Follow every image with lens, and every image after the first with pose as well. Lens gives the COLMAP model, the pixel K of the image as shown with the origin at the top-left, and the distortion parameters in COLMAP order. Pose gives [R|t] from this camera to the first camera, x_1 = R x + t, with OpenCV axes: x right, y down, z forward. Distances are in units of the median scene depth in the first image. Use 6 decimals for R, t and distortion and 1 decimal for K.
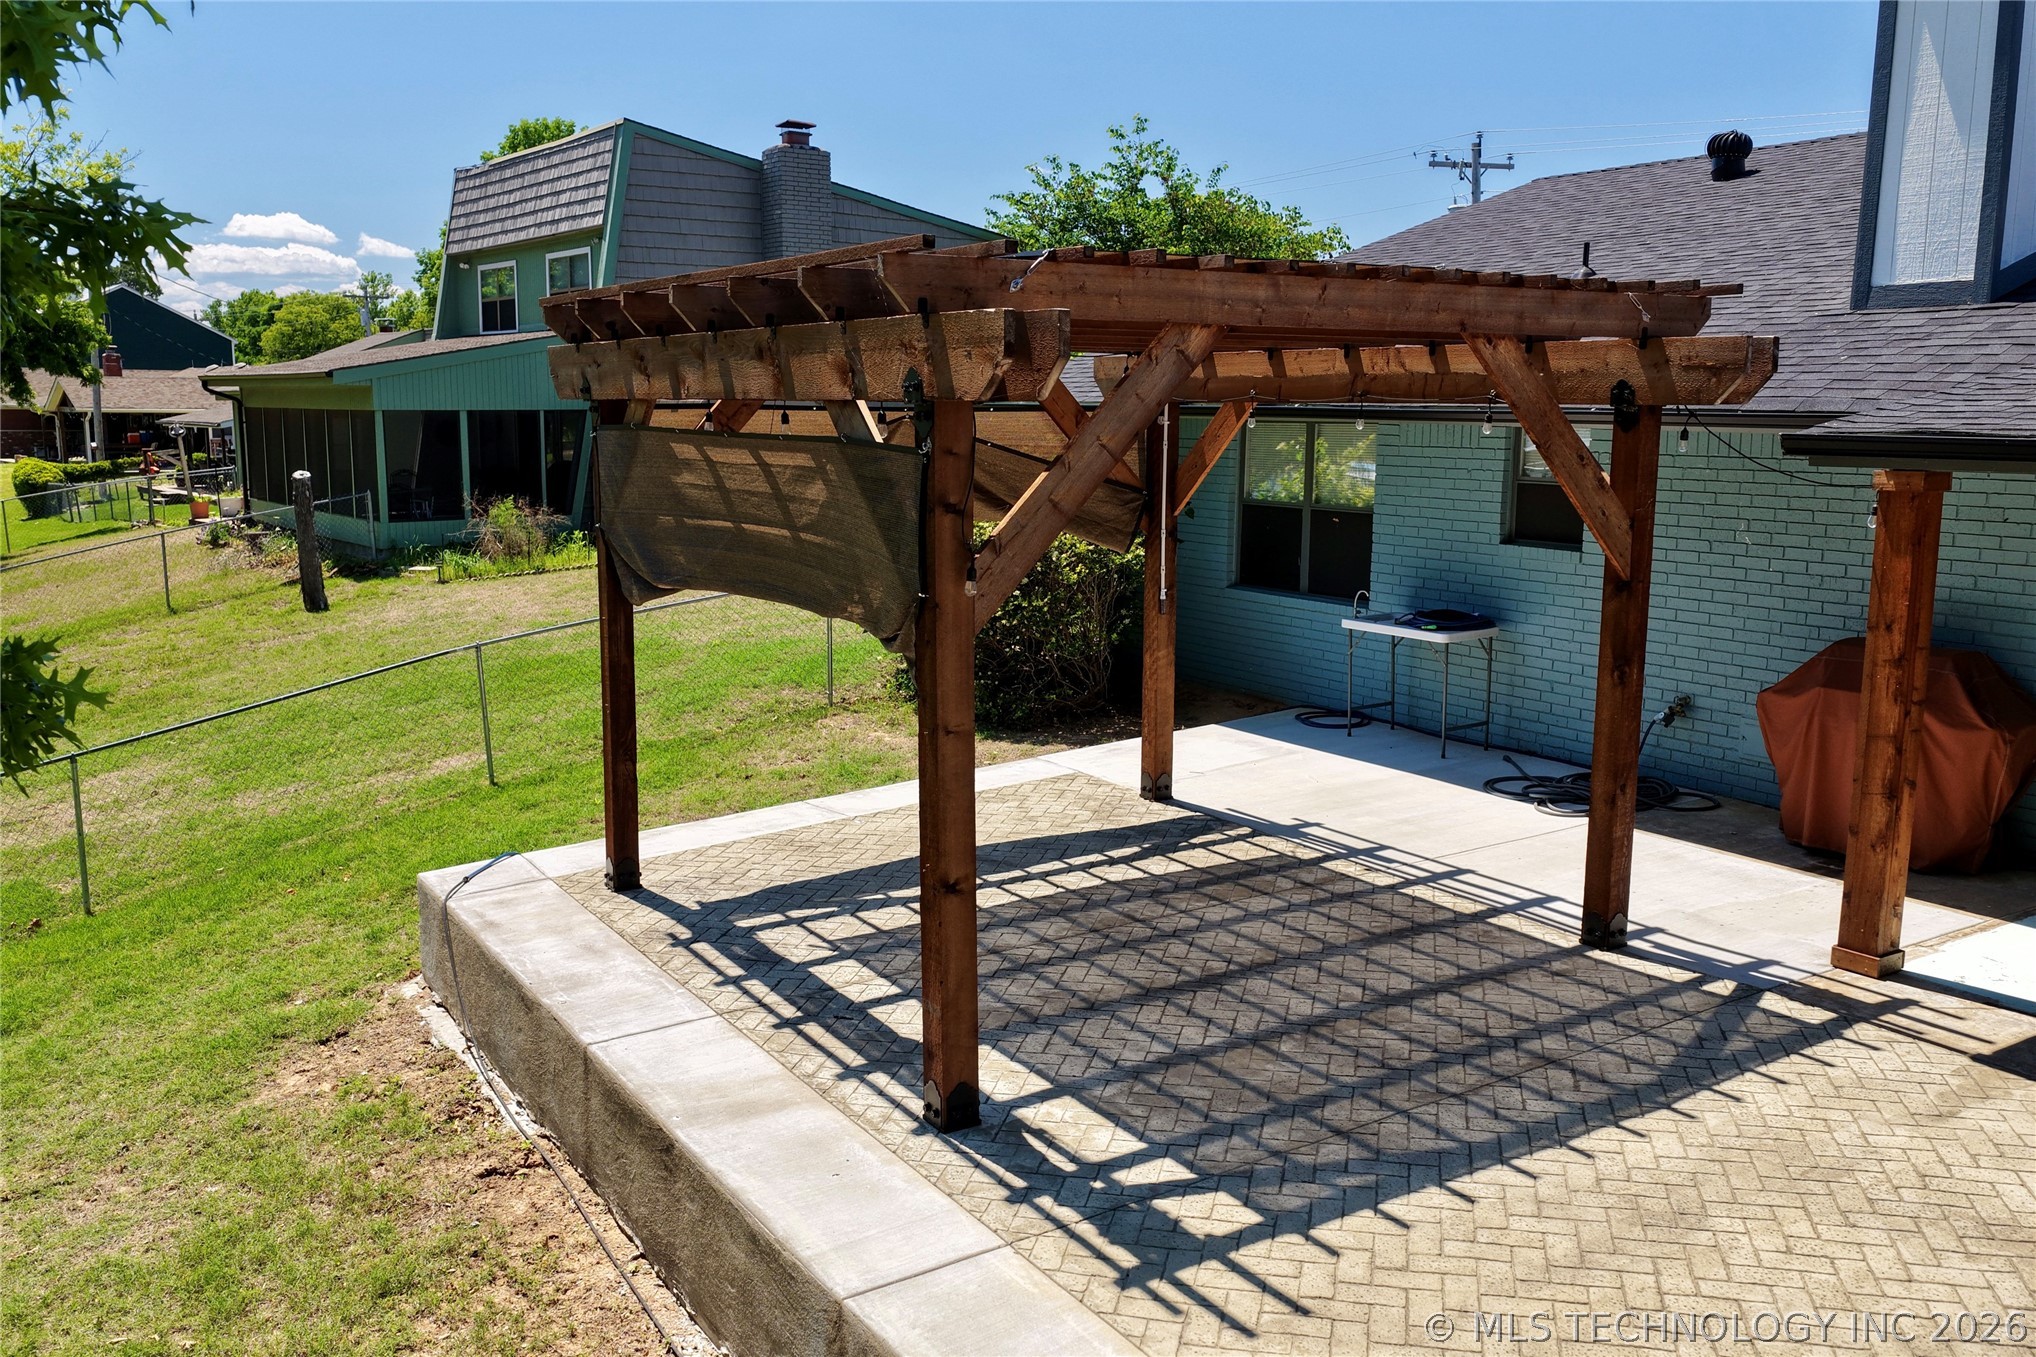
lens RADIAL K [[1690.0, 0, 1018.0], [0, 1690.0, 678.5], [0, 0, 1]] dist [-0.009207, 0.021279]
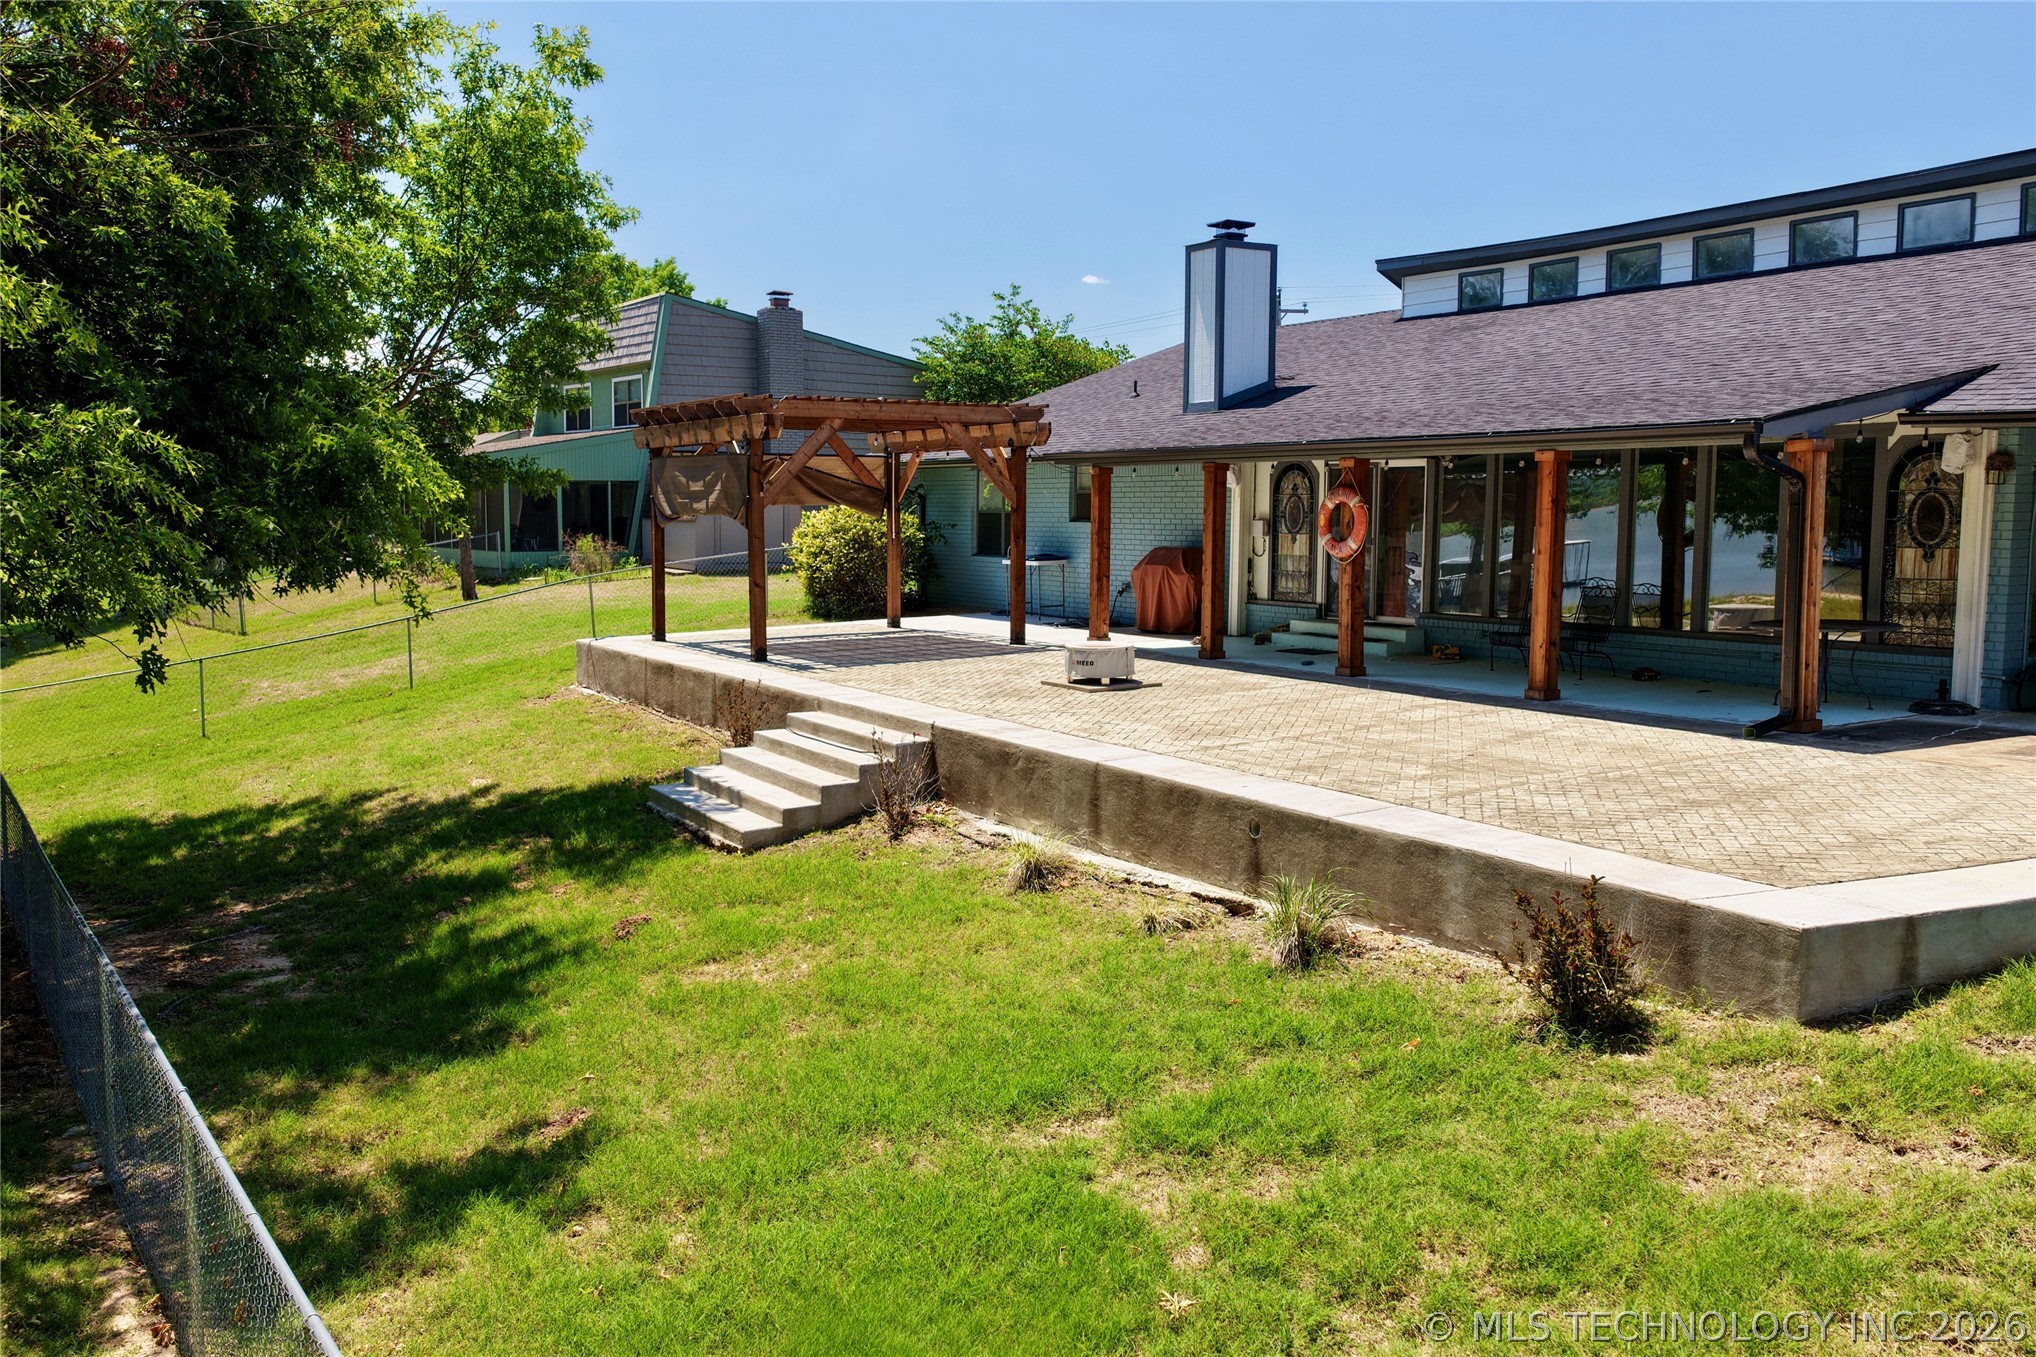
lens RADIAL K [[1690.0, 0, 1018.0], [0, 1690.0, 678.5], [0, 0, 1]] dist [-0.009207, 0.021279]
pose [[0.999781, 0.000577, -0.020910, 0.126320], [-0.001849, 0.998145, -0.060845, 0.118140], [0.020836, 0.060871, 0.997928, -0.534459]]
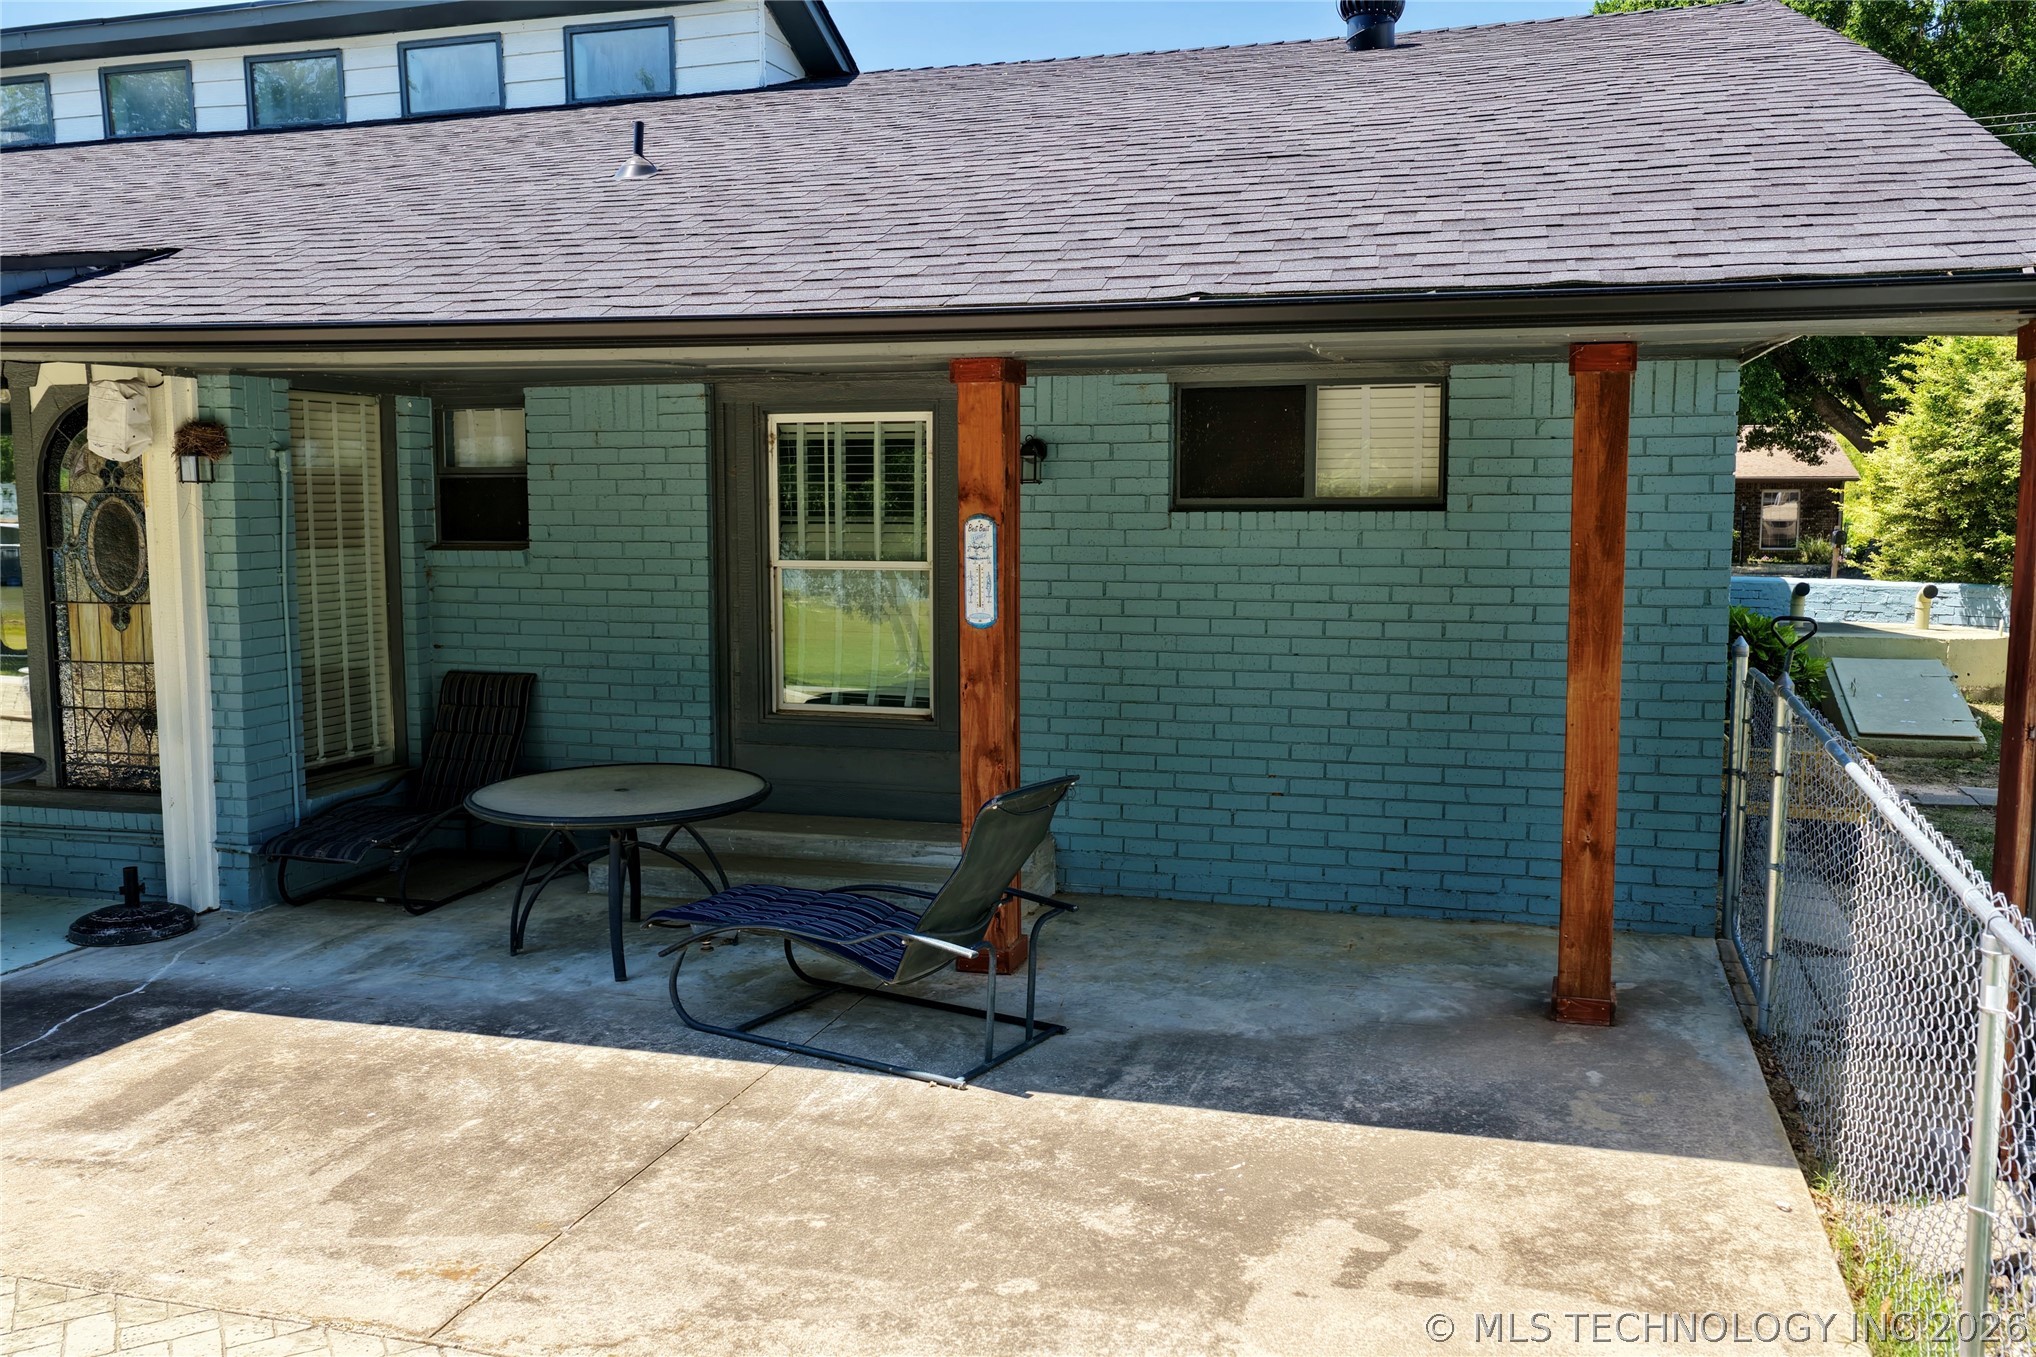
lens RADIAL K [[1690.0, 0, 1018.0], [0, 1690.0, 678.5], [0, 0, 1]] dist [-0.009207, 0.021279]
pose [[0.752712, -0.073675, 0.654215, 0.345284], [0.106928, 0.994205, -0.011063, 0.072410], [-0.649608, 0.078281, 0.756228, -0.289062]]
